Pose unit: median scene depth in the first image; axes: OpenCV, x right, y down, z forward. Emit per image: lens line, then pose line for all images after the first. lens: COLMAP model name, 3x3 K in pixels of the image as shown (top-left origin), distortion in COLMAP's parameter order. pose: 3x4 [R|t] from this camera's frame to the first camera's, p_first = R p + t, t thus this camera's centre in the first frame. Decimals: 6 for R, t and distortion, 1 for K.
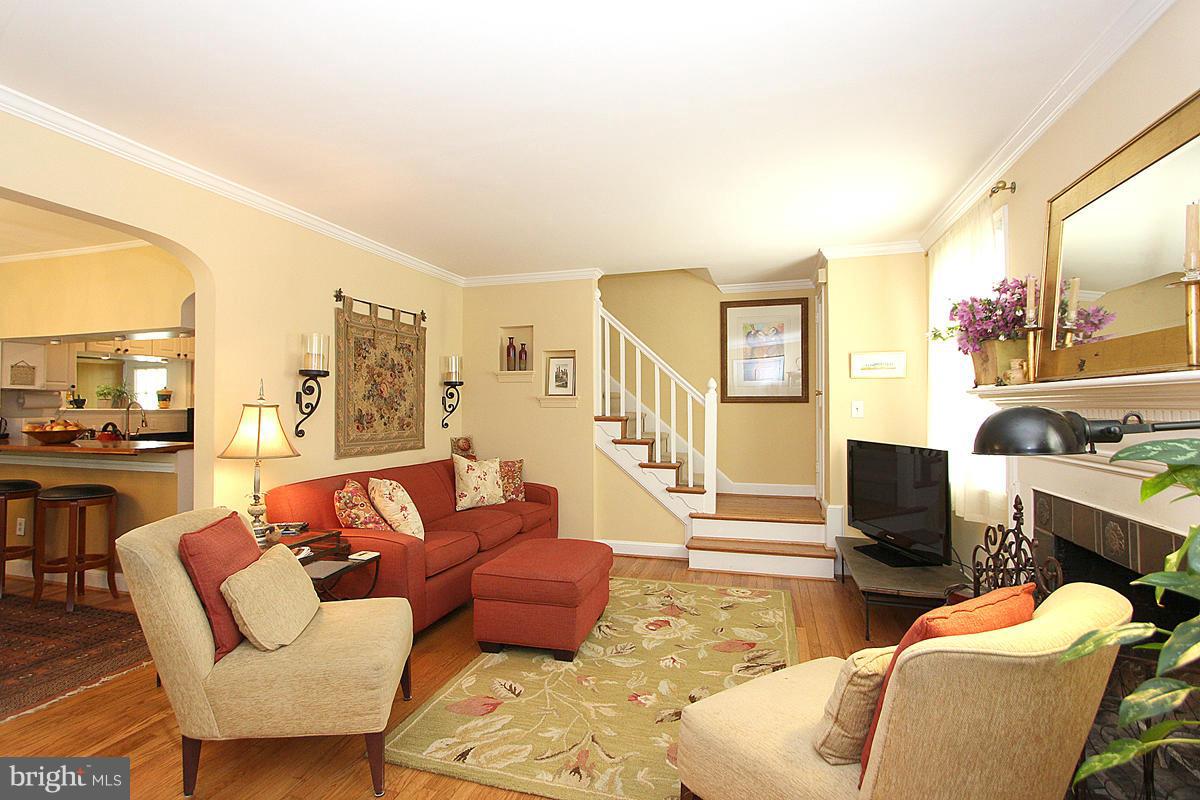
lens RADIAL K [[567.9, 0, 600.0], [0, 567.9, 400.0], [0, 0, 1]] dist [-0.018504, 0.000492]
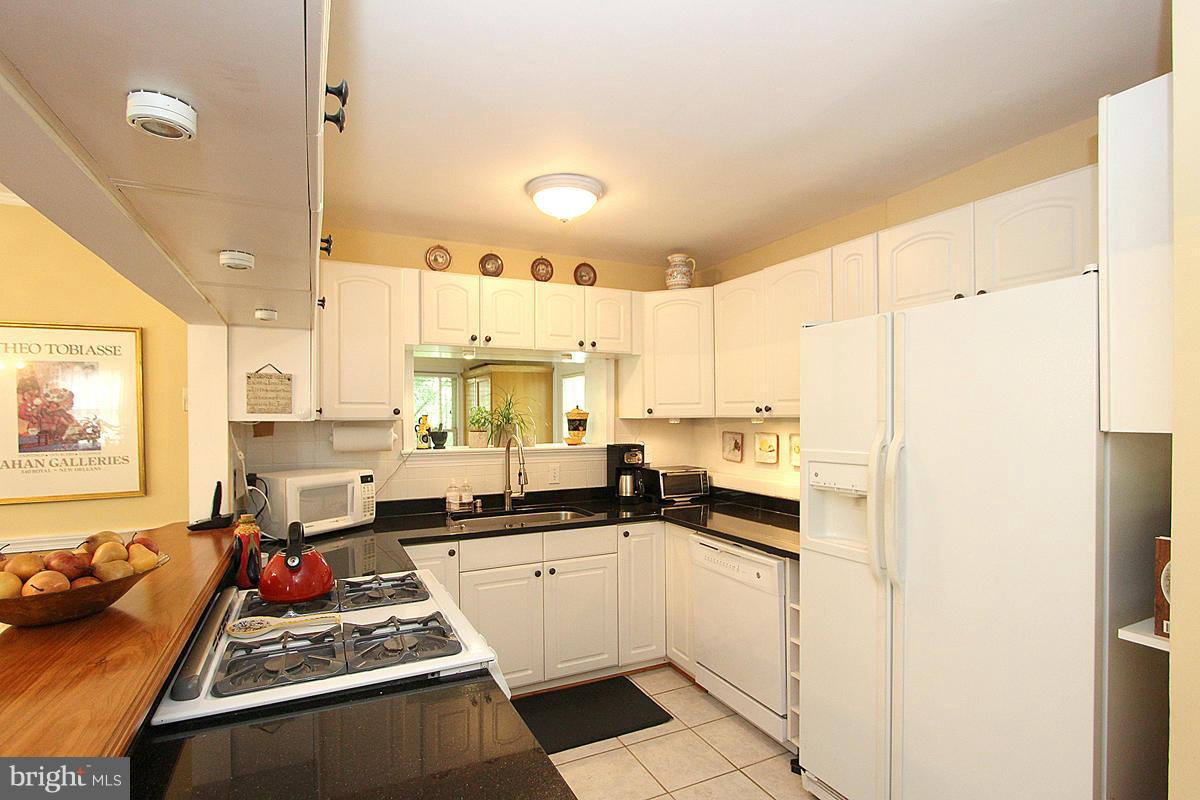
lens RADIAL K [[570.2, 0, 594.2], [0, 570.2, 411.5], [0, 0, 1]] dist [-0.041945, 0.000153]
pose [[0.676078, -0.008315, -0.736783, -0.479473], [0.014310, 0.999896, 0.001847, -0.025382], [0.736691, -0.011792, 0.676127, 0.878234]]
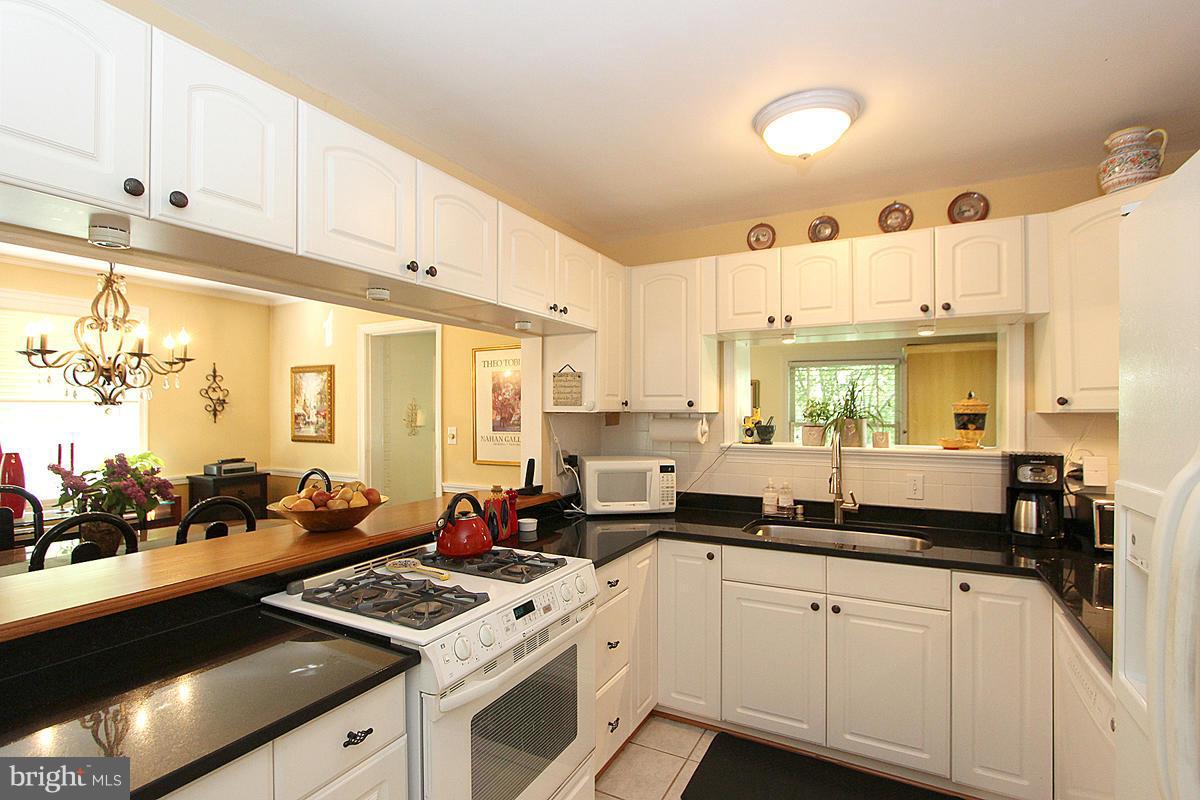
lens RADIAL K [[567.9, 0, 600.0], [0, 567.9, 400.0], [0, 0, 1]] dist [-0.018504, 0.000492]
pose [[-0.208623, -0.016987, -0.977849, -0.458439], [0.013492, 0.999704, -0.020245, -0.020285], [0.977903, -0.017417, -0.208332, 1.162532]]
